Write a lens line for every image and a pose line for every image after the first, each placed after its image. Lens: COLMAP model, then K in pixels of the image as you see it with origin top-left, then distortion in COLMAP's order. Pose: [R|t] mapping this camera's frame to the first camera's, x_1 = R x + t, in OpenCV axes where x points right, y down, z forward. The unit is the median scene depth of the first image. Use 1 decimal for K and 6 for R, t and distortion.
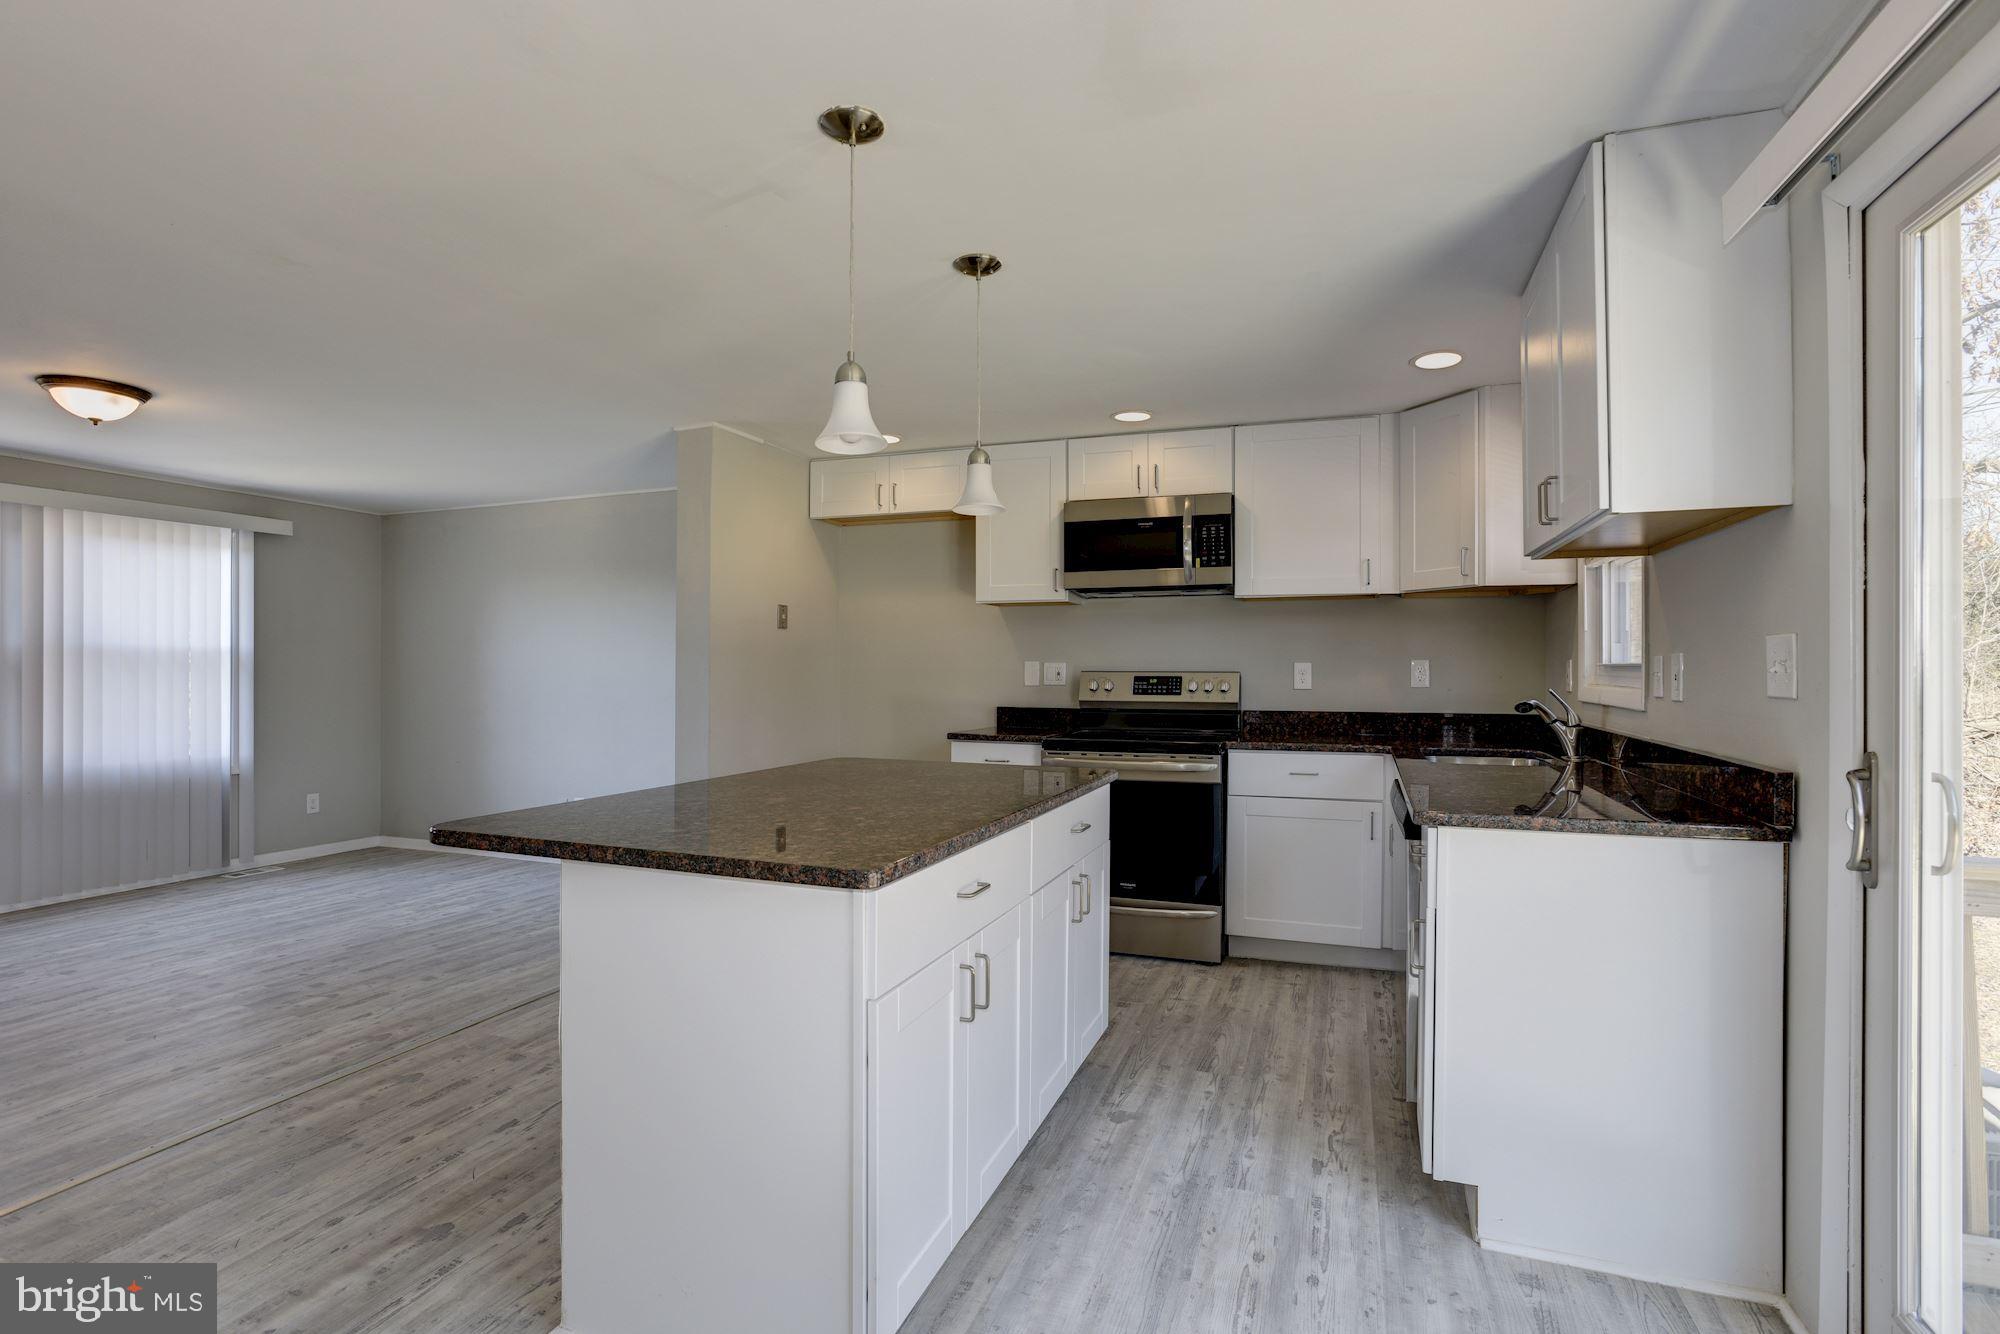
lens RADIAL K [[992.4, 0, 1000.0], [0, 992.4, 667.0], [0, 0, 1]] dist [-0.035868, 0.011878]
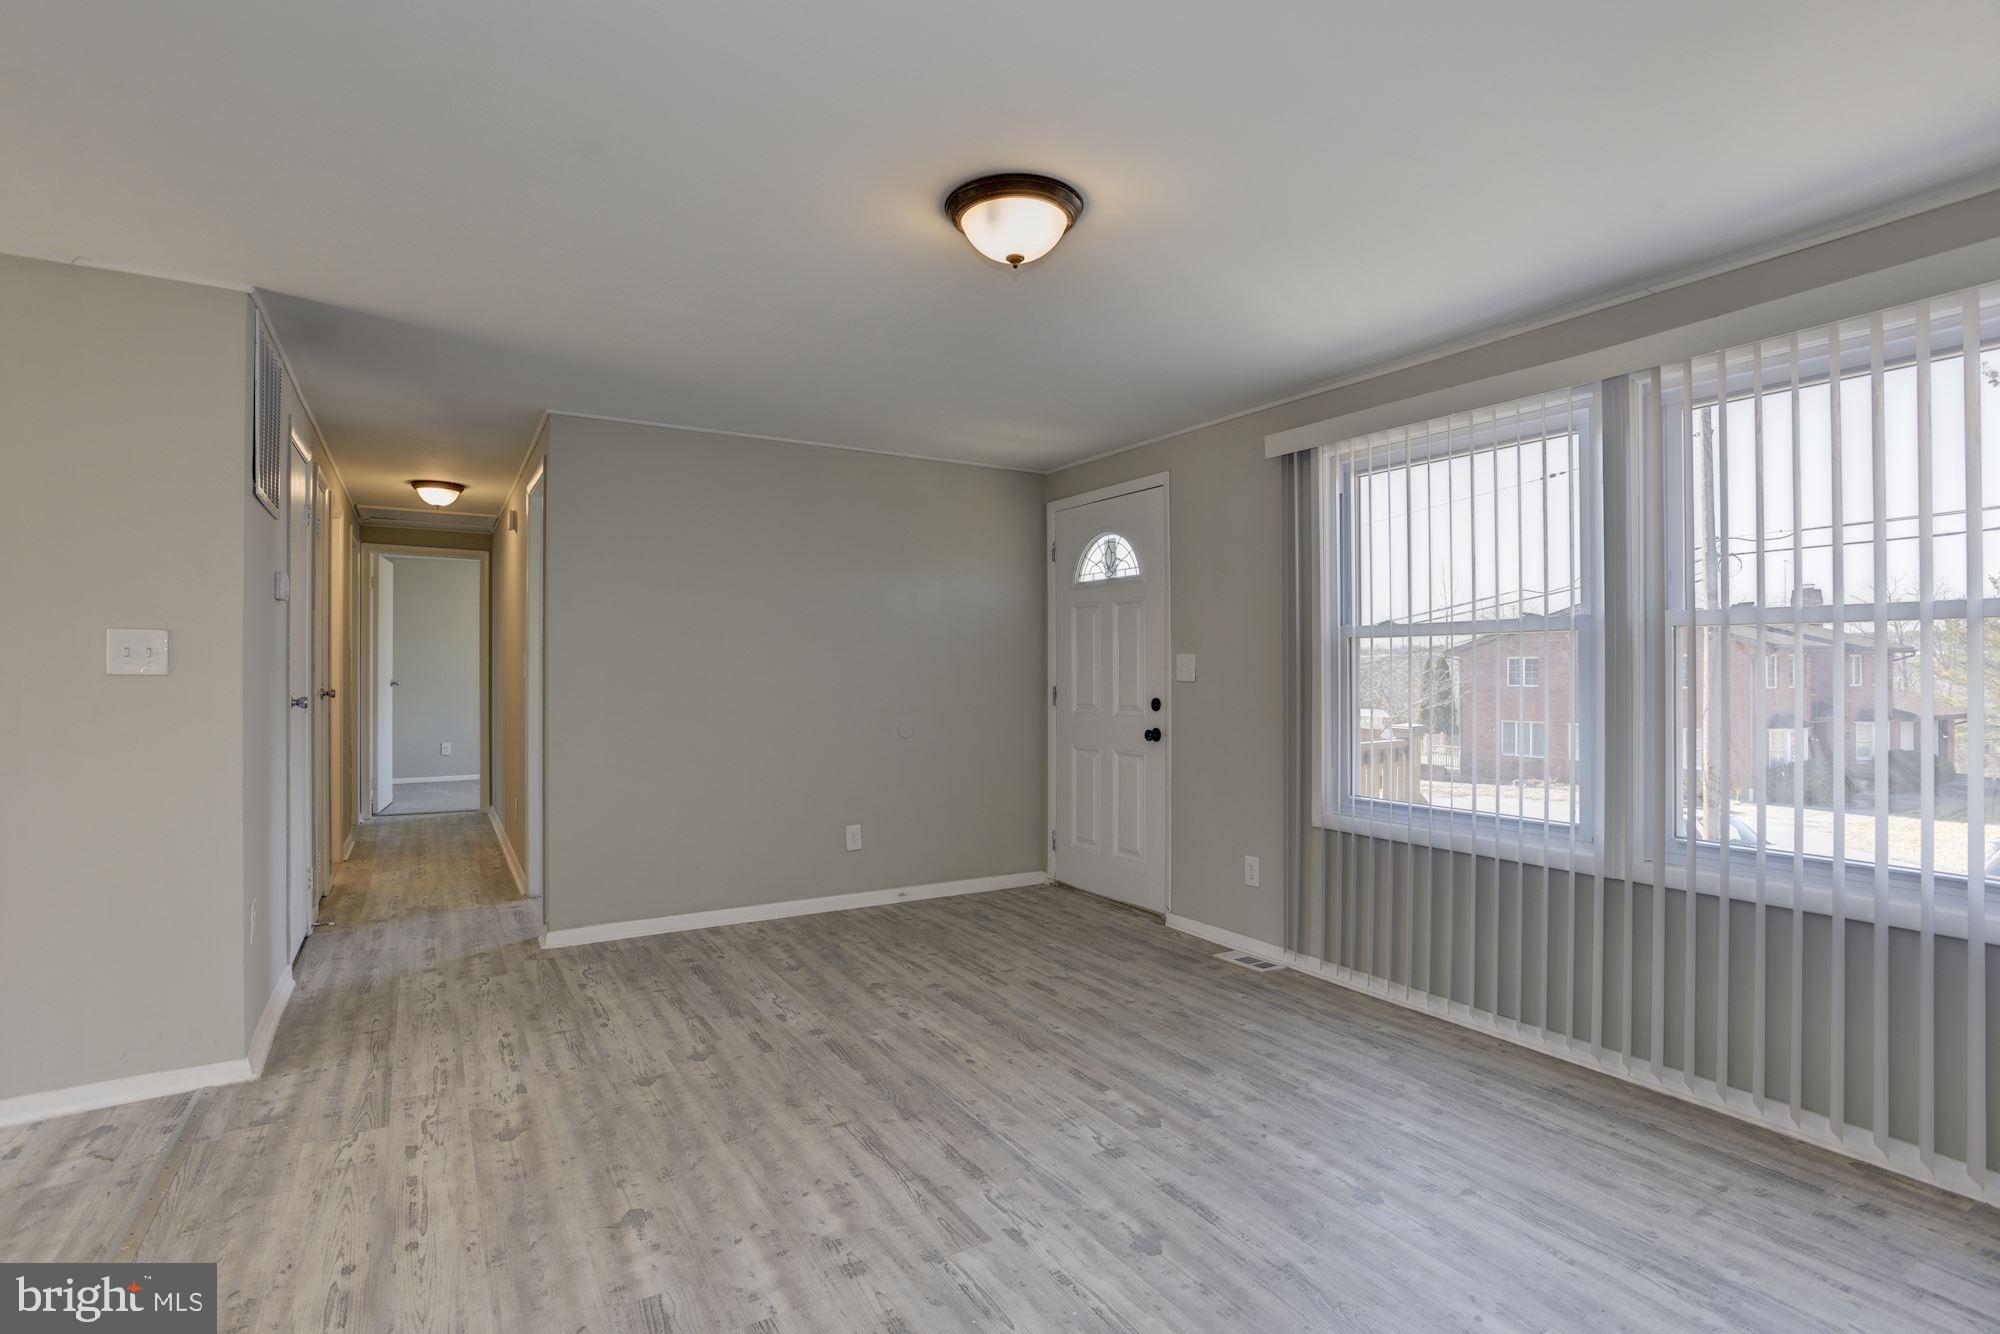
lens RADIAL K [[982.7, 0, 1054.9], [0, 982.7, 663.6], [0, 0, 1]] dist [-0.058421, 0.024940]
pose [[-0.601336, -0.001853, -0.798994, -0.387995], [0.003196, 0.999984, -0.004724, 0.002217], [0.798990, -0.005394, -0.601321, 1.190944]]
